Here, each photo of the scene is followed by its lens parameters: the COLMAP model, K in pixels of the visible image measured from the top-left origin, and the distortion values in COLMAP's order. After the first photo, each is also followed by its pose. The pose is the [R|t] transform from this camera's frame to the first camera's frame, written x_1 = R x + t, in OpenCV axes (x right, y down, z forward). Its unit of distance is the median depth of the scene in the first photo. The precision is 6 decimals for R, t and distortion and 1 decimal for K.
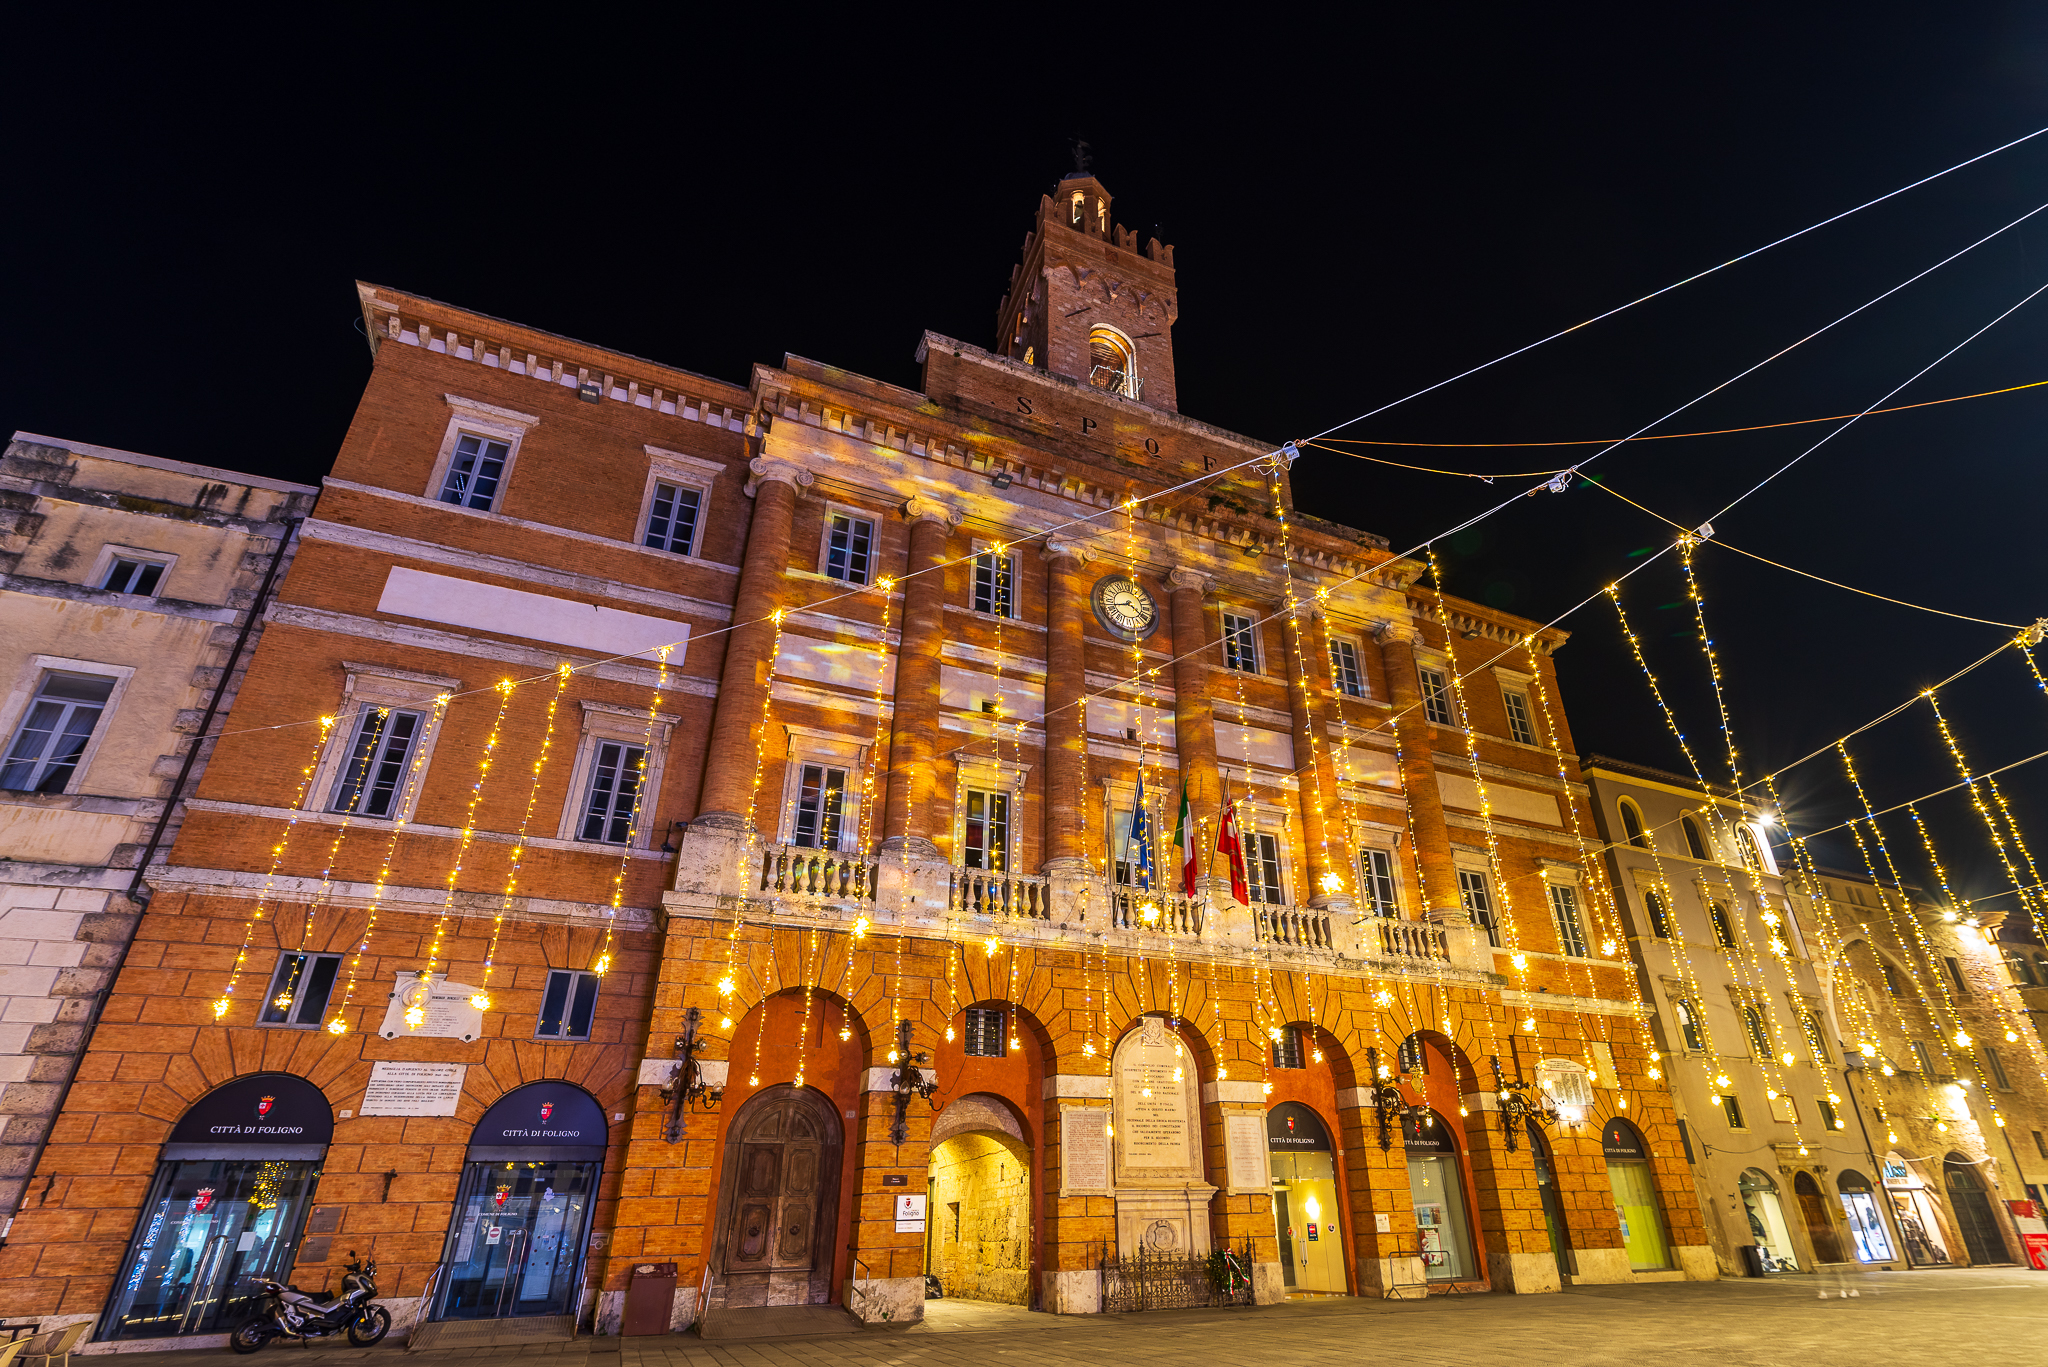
lens RADIAL K [[932.9, 0, 1025.7], [0, 932.9, 691.2], [0, 0, 1]] dist [0.001553, 0.004256]
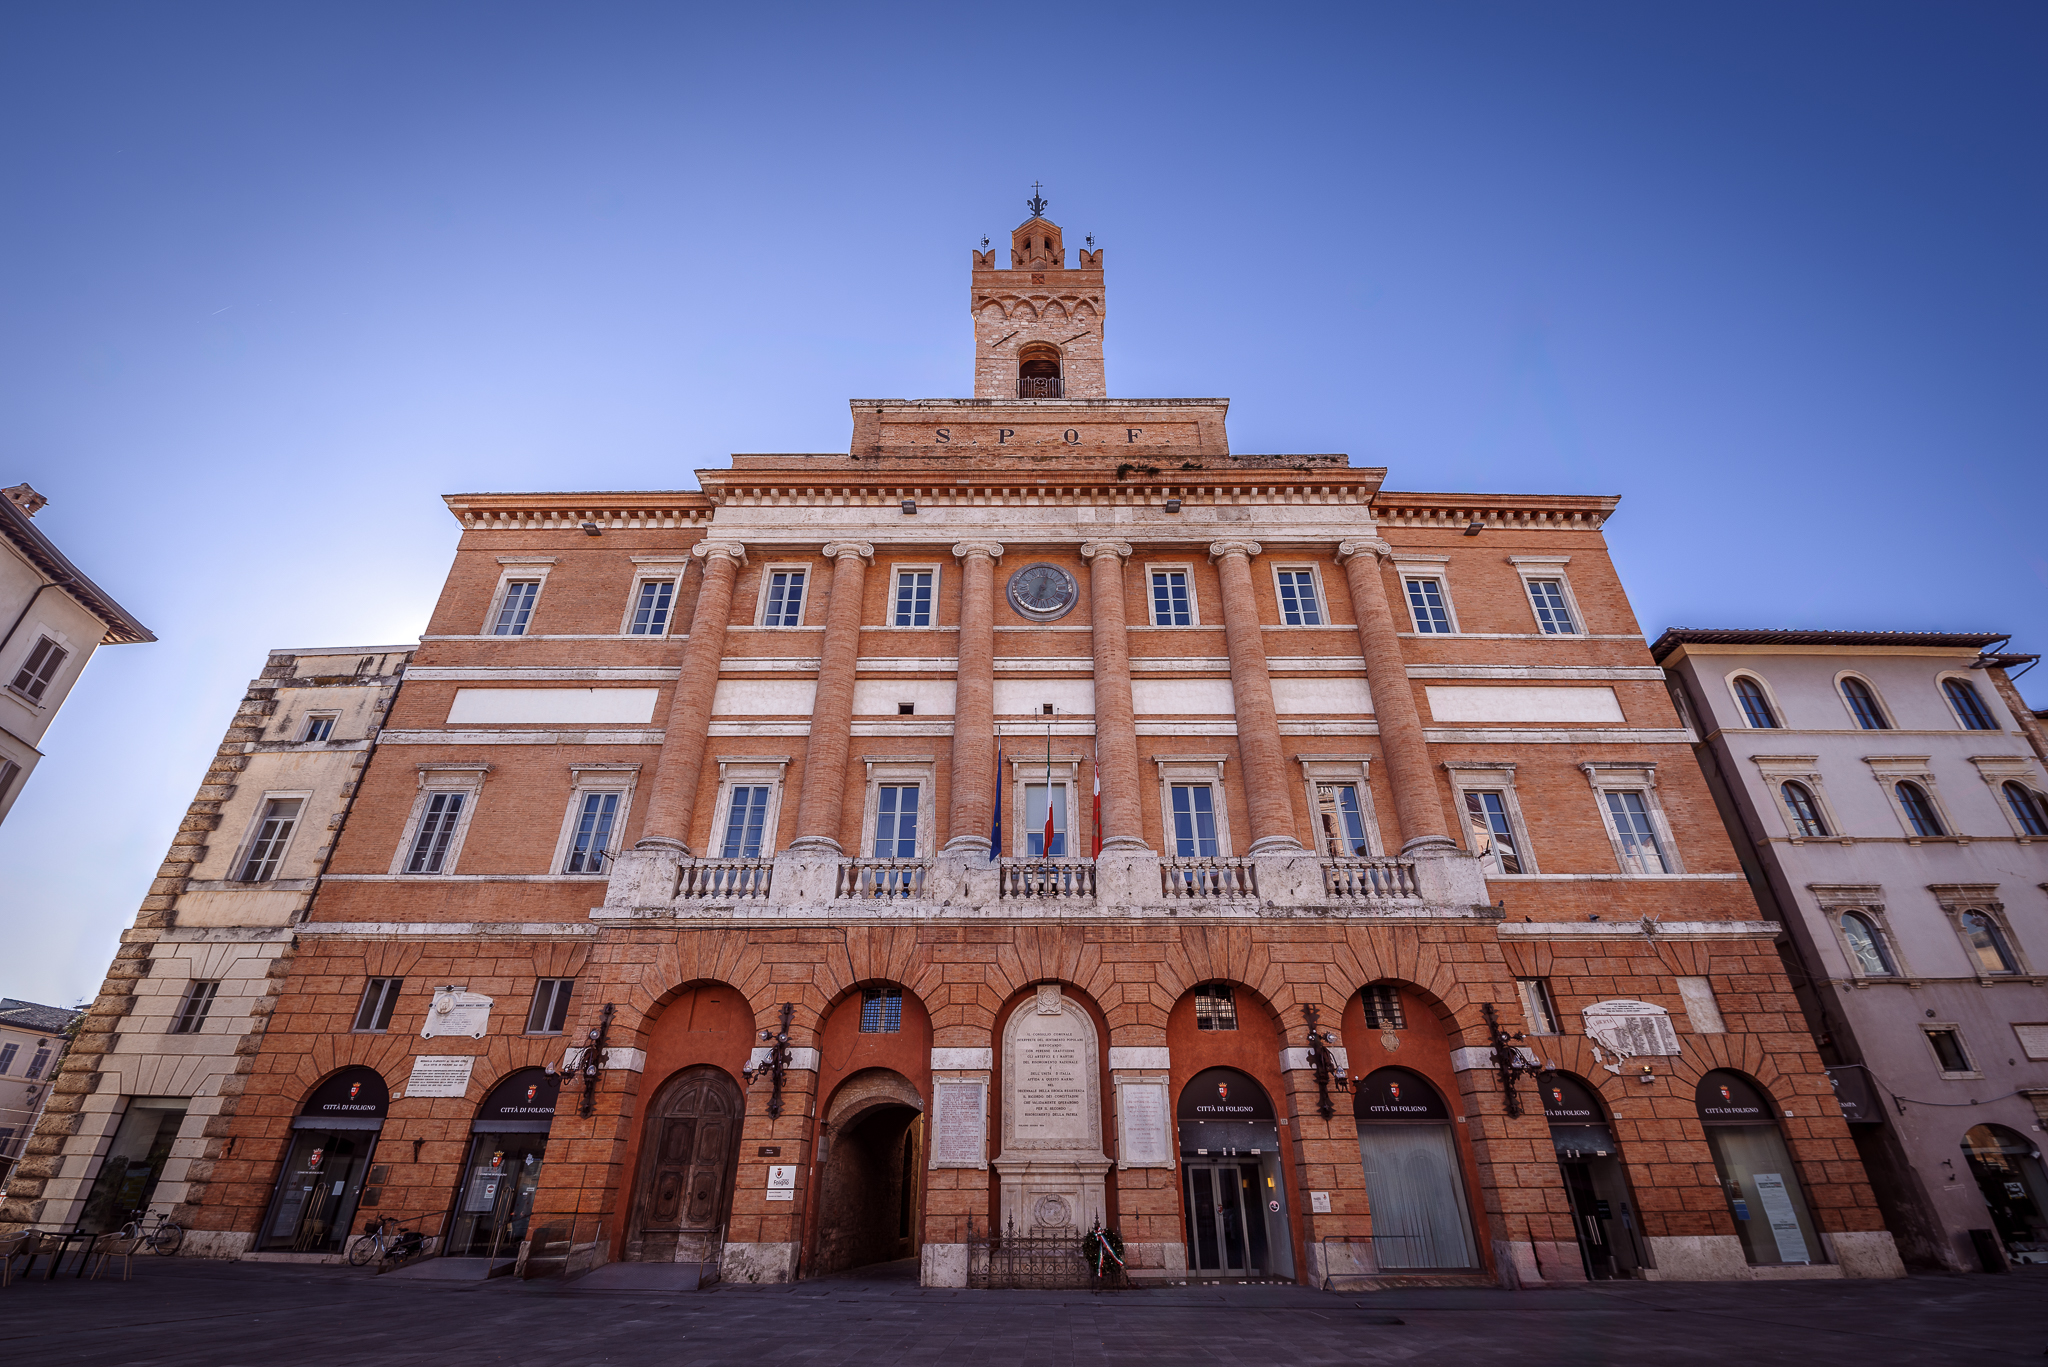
lens RADIAL K [[809.5, 0, 1022.8], [0, 809.5, 678.5], [0, 0, 1]] dist [-0.009297, -0.002987]
pose [[0.916983, -0.198845, -0.345835, 0.519022], [0.182693, 0.979987, -0.079053, 0.101057], [0.354633, 0.009309, 0.934959, 0.200191]]
